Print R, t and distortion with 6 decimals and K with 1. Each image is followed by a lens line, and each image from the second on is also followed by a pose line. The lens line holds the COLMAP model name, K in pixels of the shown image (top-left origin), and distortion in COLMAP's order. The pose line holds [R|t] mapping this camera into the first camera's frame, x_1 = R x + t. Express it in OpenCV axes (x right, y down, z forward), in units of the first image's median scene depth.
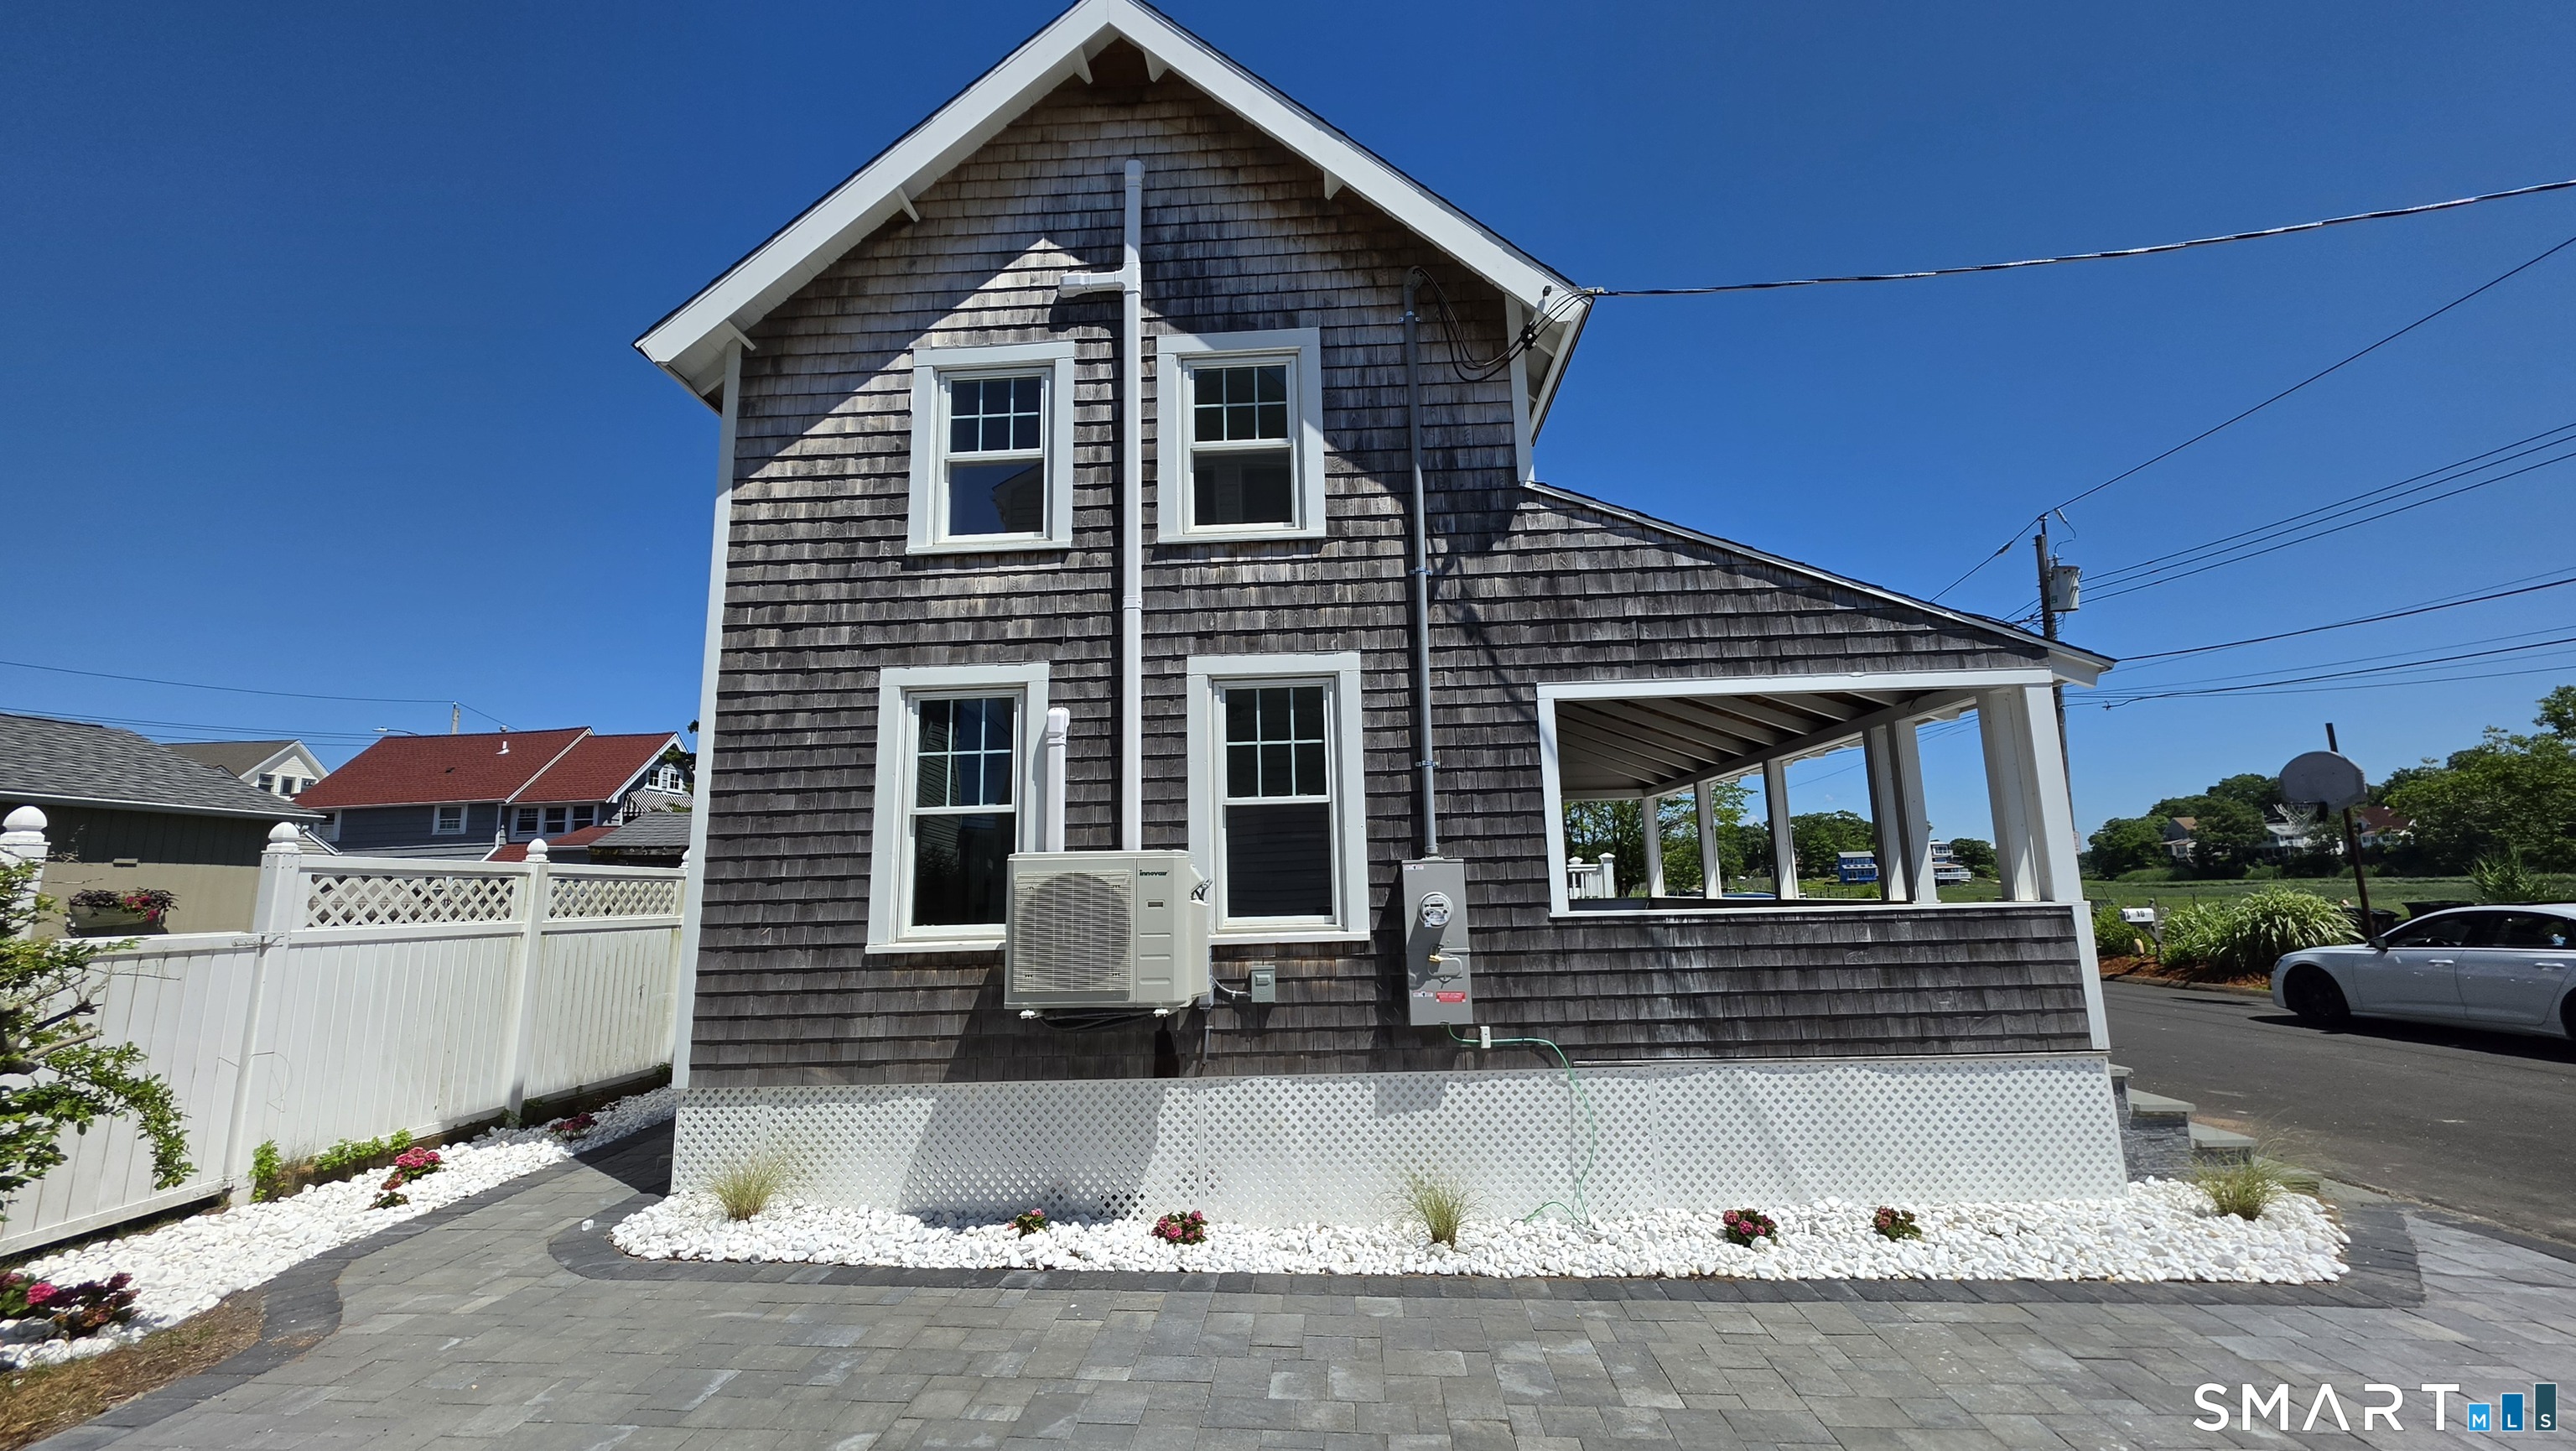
lens RADIAL K [[1025.3, 0, 1288.0], [0, 1025.3, 725.5], [0, 0, 1]] dist [-0.002423, 0.000006]
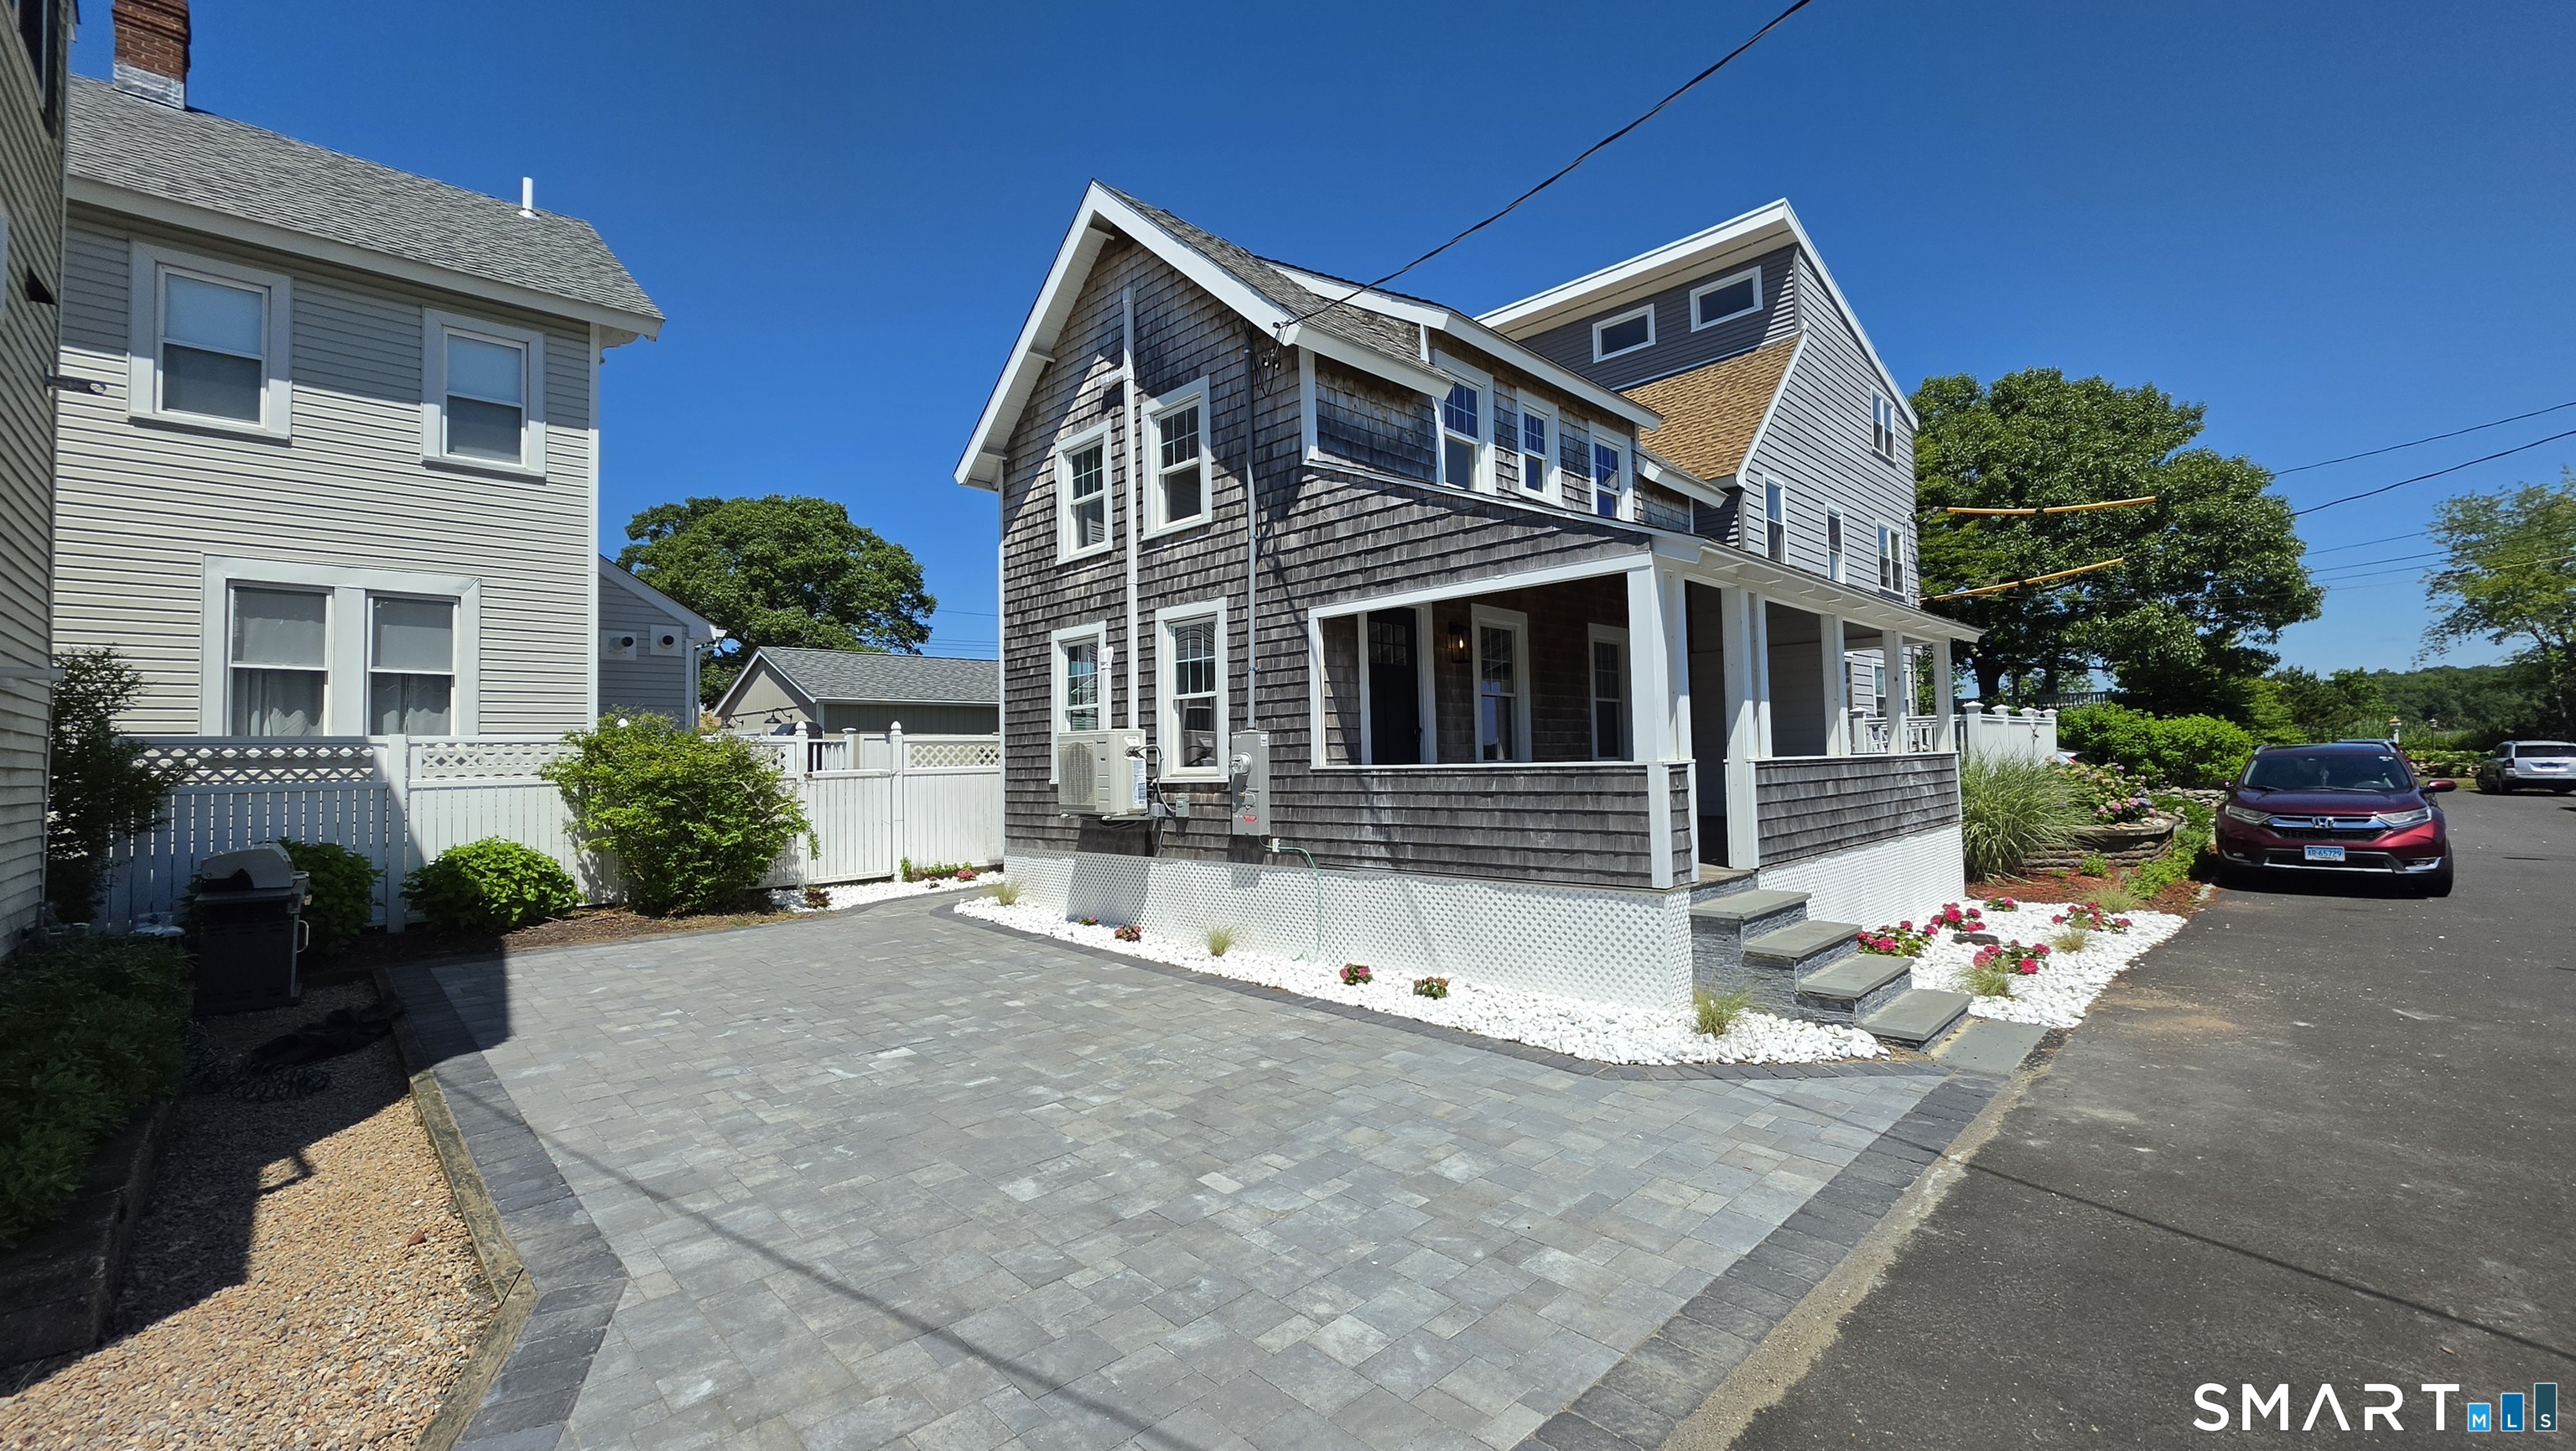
lens RADIAL K [[1025.3, 0, 1288.0], [0, 1025.3, 725.5], [0, 0, 1]] dist [-0.002423, 0.000006]
pose [[0.740086, -0.017089, -0.672295, 1.153795], [0.113978, 0.988402, 0.100347, -0.025029], [0.662783, -0.150892, 0.733451, -0.087306]]
